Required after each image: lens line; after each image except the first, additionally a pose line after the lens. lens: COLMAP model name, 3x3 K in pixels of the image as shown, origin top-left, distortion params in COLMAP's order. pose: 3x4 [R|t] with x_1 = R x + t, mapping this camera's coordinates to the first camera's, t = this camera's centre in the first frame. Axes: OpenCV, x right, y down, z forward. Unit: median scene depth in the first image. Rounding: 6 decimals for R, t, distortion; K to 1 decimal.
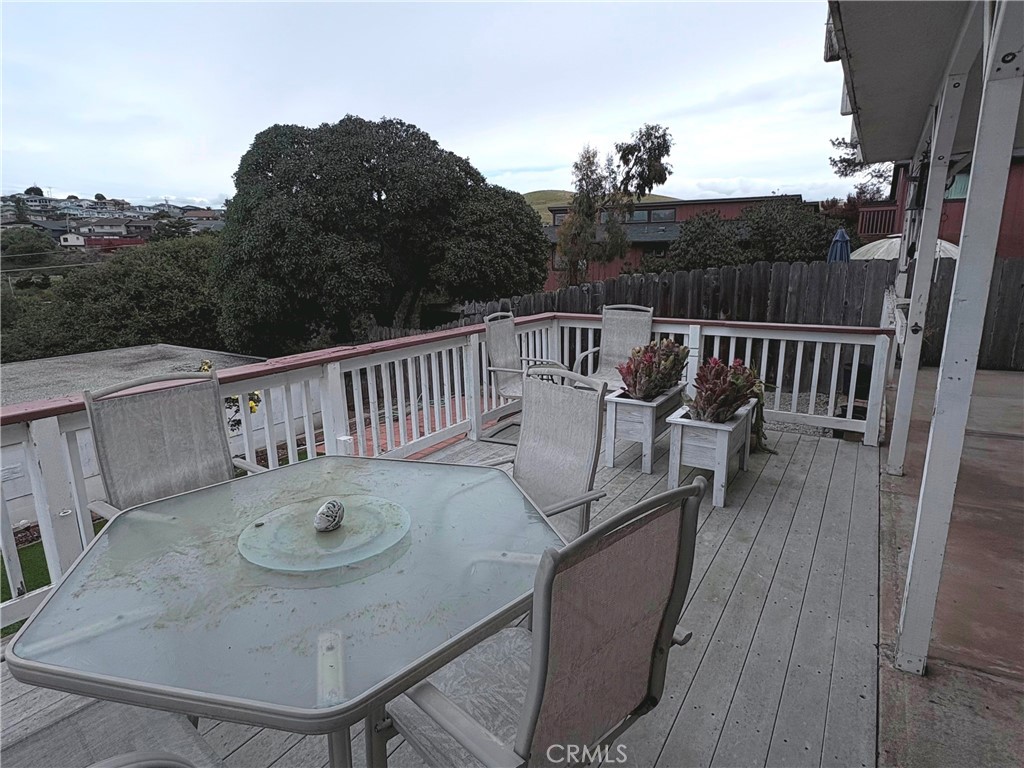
lens RADIAL K [[584.7, 0, 508.7], [0, 584.7, 389.6], [0, 0, 1]] dist [0.000024, 0.000620]
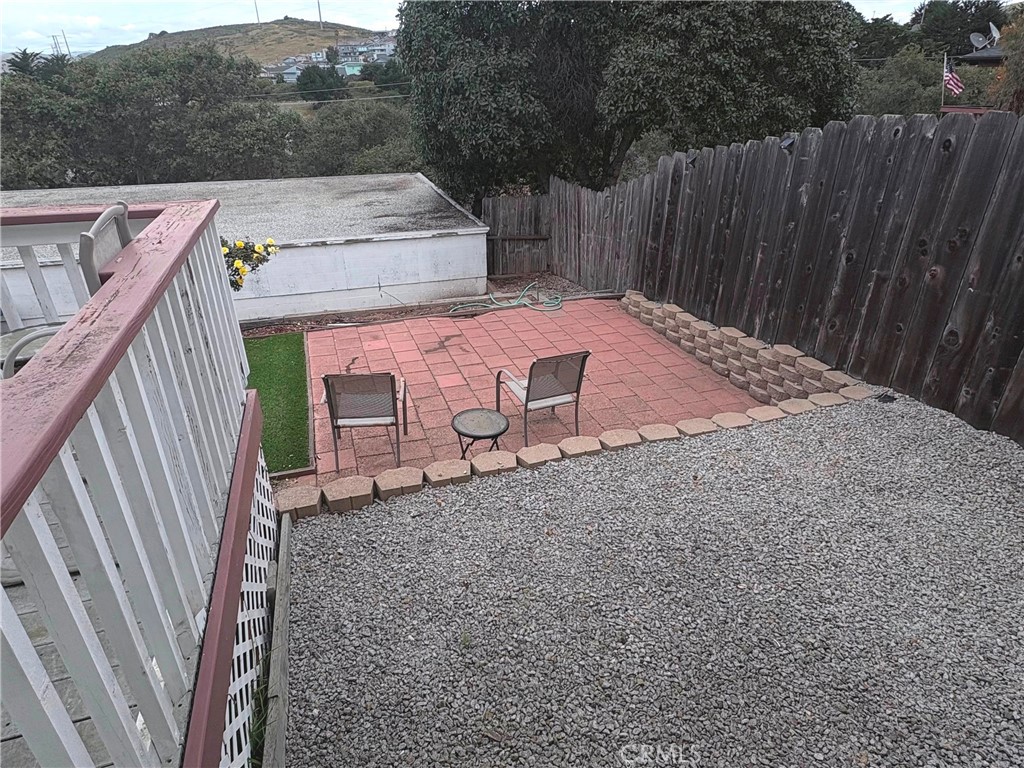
lens RADIAL K [[584.7, 0, 510.3], [0, 584.7, 378.9], [0, 0, 1]] dist [0.000024, 0.000620]
pose [[0.756562, 0.302065, -0.579975, 0.236109], [-0.151282, 0.943707, 0.294162, -0.076854], [0.636183, -0.134812, 0.759669, 0.366759]]
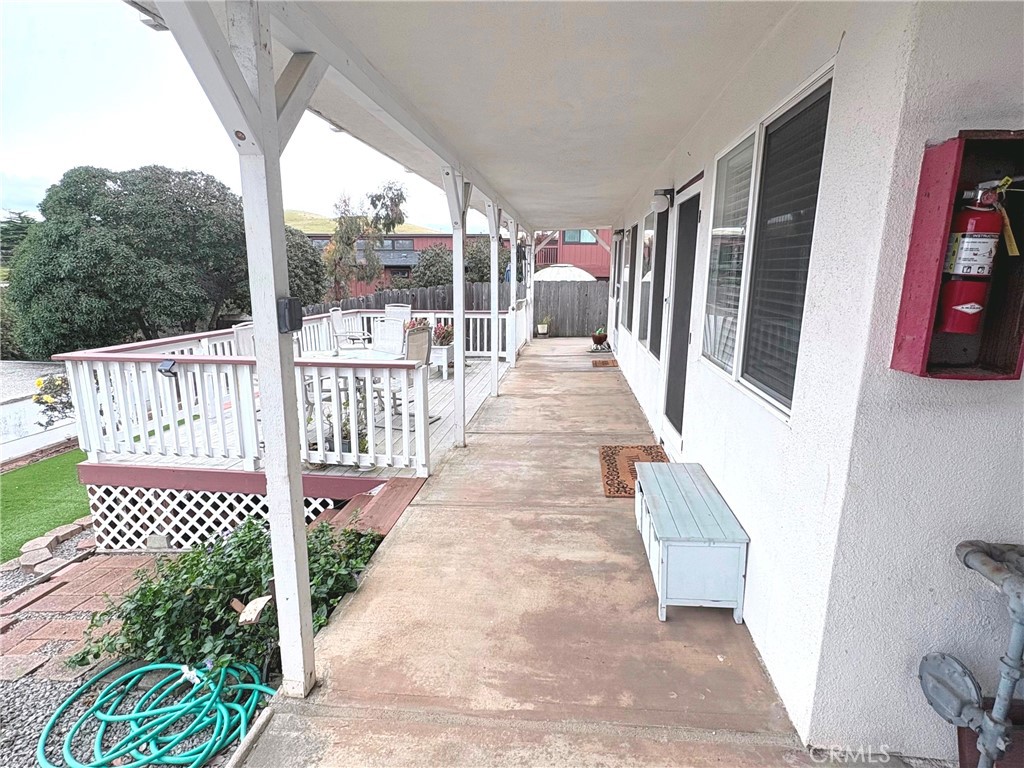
lens RADIAL K [[552.6, 0, 511.5], [0, 552.6, 380.4], [0, 0, 1]] dist [0.000503, 0.001003]
pose [[0.904374, -0.069442, 0.421053, -0.103754], [0.084300, 0.996300, -0.016752, 0.072272], [-0.418331, 0.050645, 0.906881, -0.345663]]
